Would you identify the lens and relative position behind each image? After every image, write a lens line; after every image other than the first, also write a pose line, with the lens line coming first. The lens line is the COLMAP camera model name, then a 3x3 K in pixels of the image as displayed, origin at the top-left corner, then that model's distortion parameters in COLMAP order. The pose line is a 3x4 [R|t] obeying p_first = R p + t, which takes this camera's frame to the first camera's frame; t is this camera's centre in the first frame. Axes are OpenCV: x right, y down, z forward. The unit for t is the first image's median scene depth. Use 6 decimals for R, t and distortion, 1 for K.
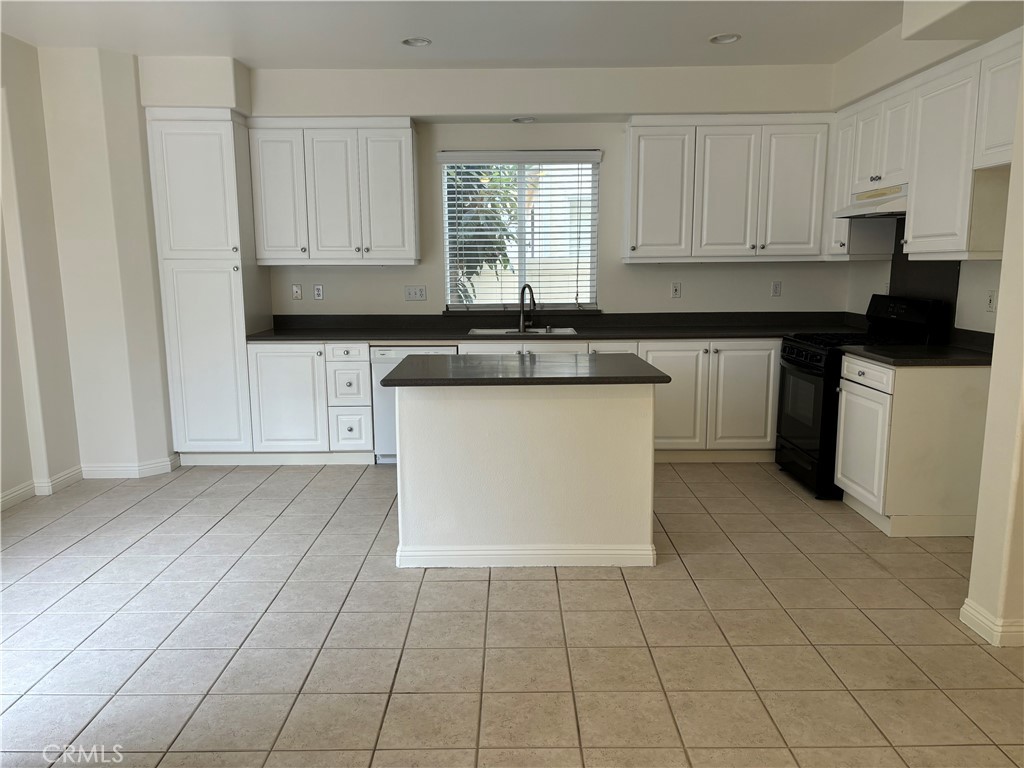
lens RADIAL K [[776.5, 0, 507.3], [0, 776.5, 390.9], [0, 0, 1]] dist [0.056775, -0.065559]
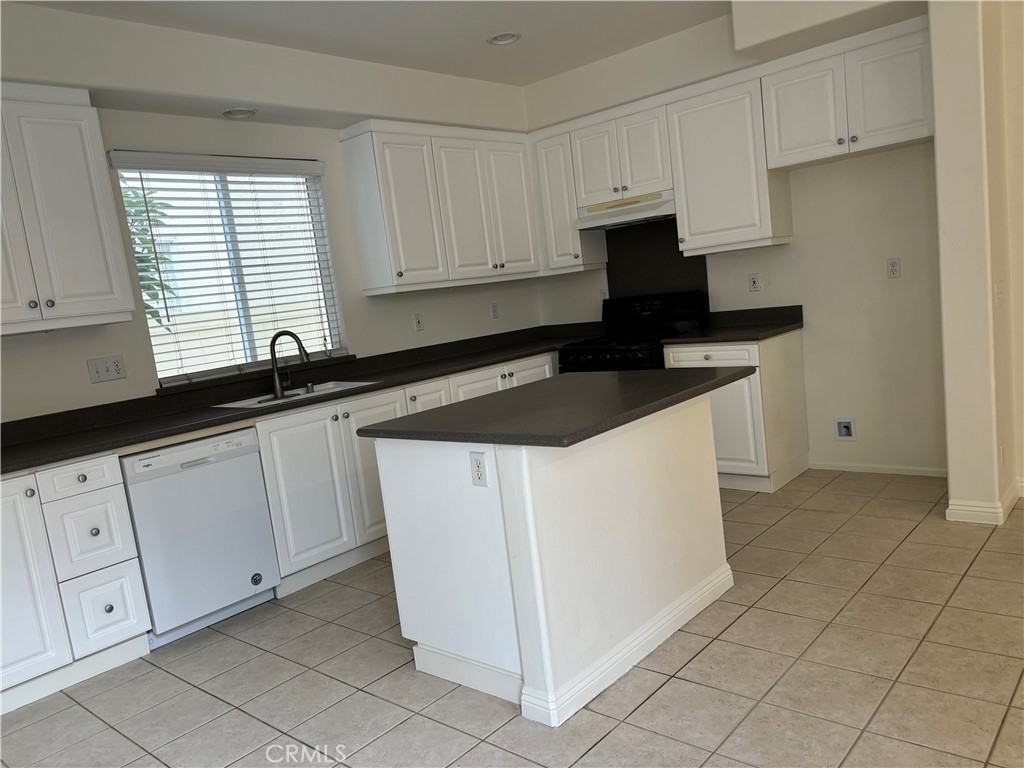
lens RADIAL K [[776.5, 0, 513.7], [0, 776.5, 396.4], [0, 0, 1]] dist [0.056775, -0.065559]
pose [[0.648099, -0.175916, 0.740960, -0.452223], [0.236883, 0.971256, 0.023397, -0.049925], [-0.723778, 0.160358, 0.671141, 0.406892]]
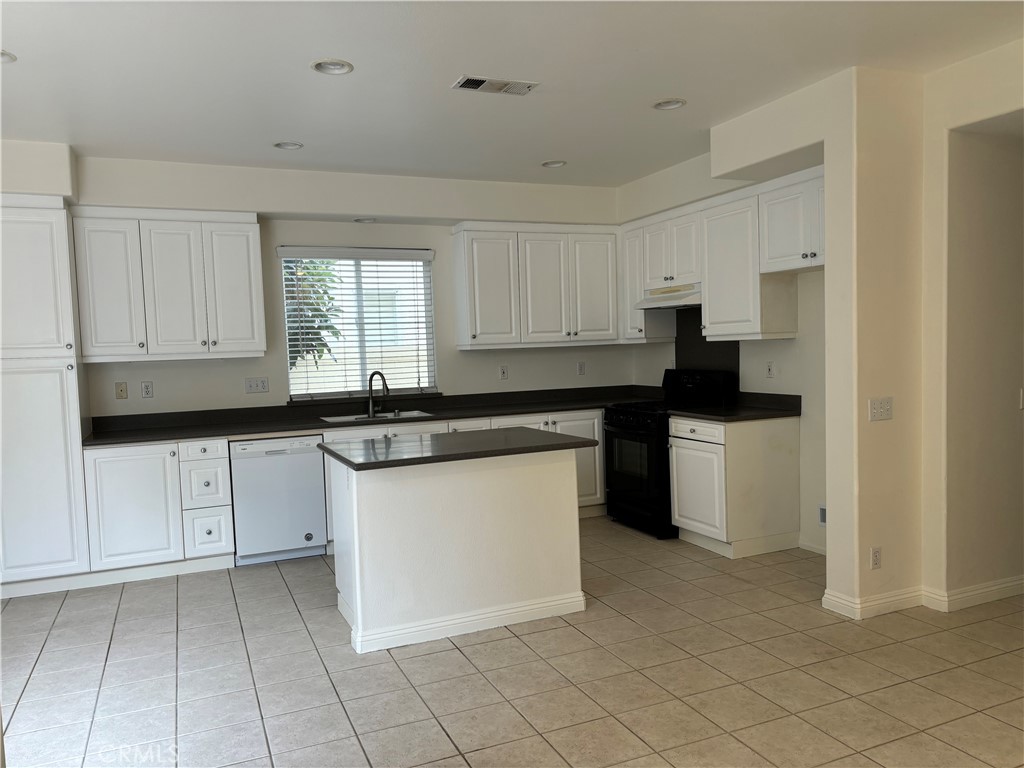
lens RADIAL K [[776.5, 0, 513.9], [0, 776.5, 392.3], [0, 0, 1]] dist [0.056775, -0.065559]
pose [[0.914942, -0.049343, 0.400559, -0.259112], [0.093438, 0.991430, -0.091296, 0.003114], [-0.392621, 0.120958, 0.911711, -0.025813]]
